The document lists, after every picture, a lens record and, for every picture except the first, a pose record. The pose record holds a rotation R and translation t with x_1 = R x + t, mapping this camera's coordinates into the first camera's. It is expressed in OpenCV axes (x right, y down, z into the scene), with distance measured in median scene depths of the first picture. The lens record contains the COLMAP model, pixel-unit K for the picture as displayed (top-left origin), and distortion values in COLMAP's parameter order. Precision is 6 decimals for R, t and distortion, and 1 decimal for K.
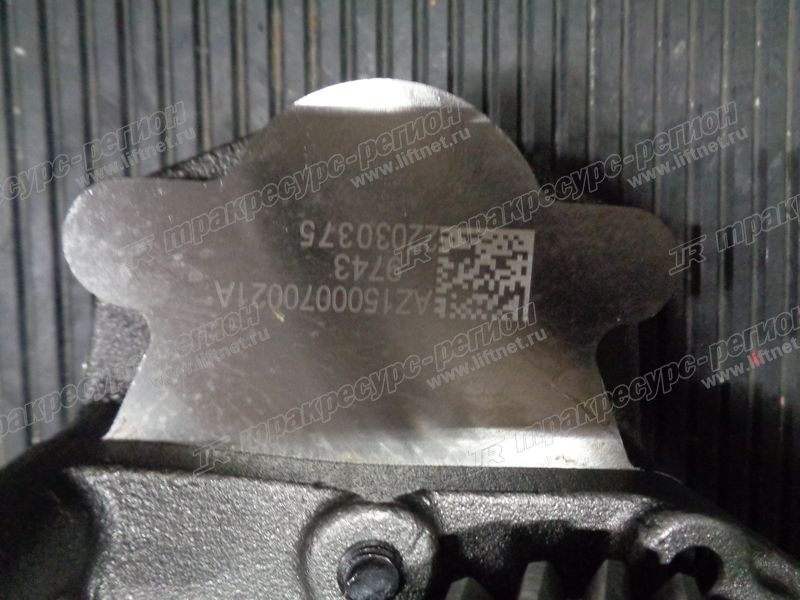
lens RADIAL K [[590.4, 0, 400.0], [0, 590.4, 299.2], [0, 0, 1]] dist [0.002614, 0.001927]
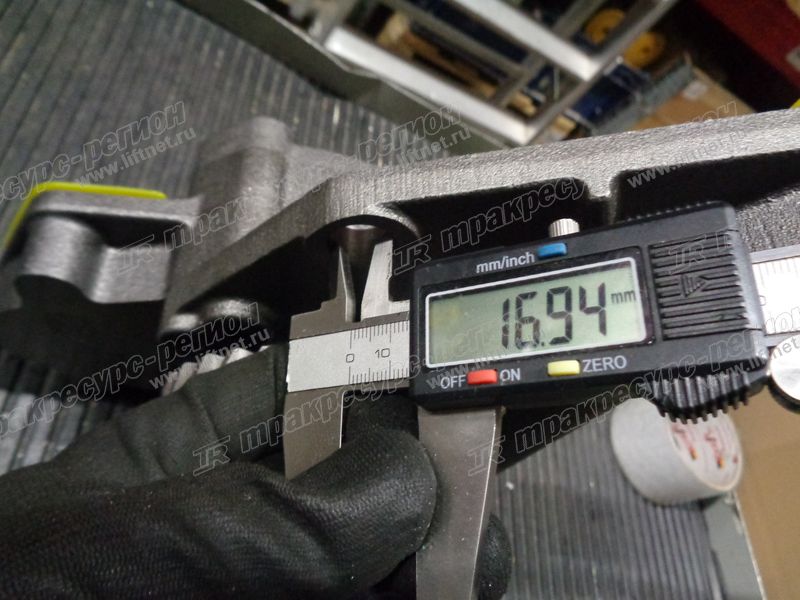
lens RADIAL K [[590.4, 0, 401.0], [0, 590.4, 299.3], [0, 0, 1]] dist [0.002614, 0.001927]
pose [[0.999992, 0.000498, -0.004008, 0.474905], [-0.000497, 1.000000, 0.000146, -0.000222], [0.004008, -0.000144, 0.999992, 0.000512]]
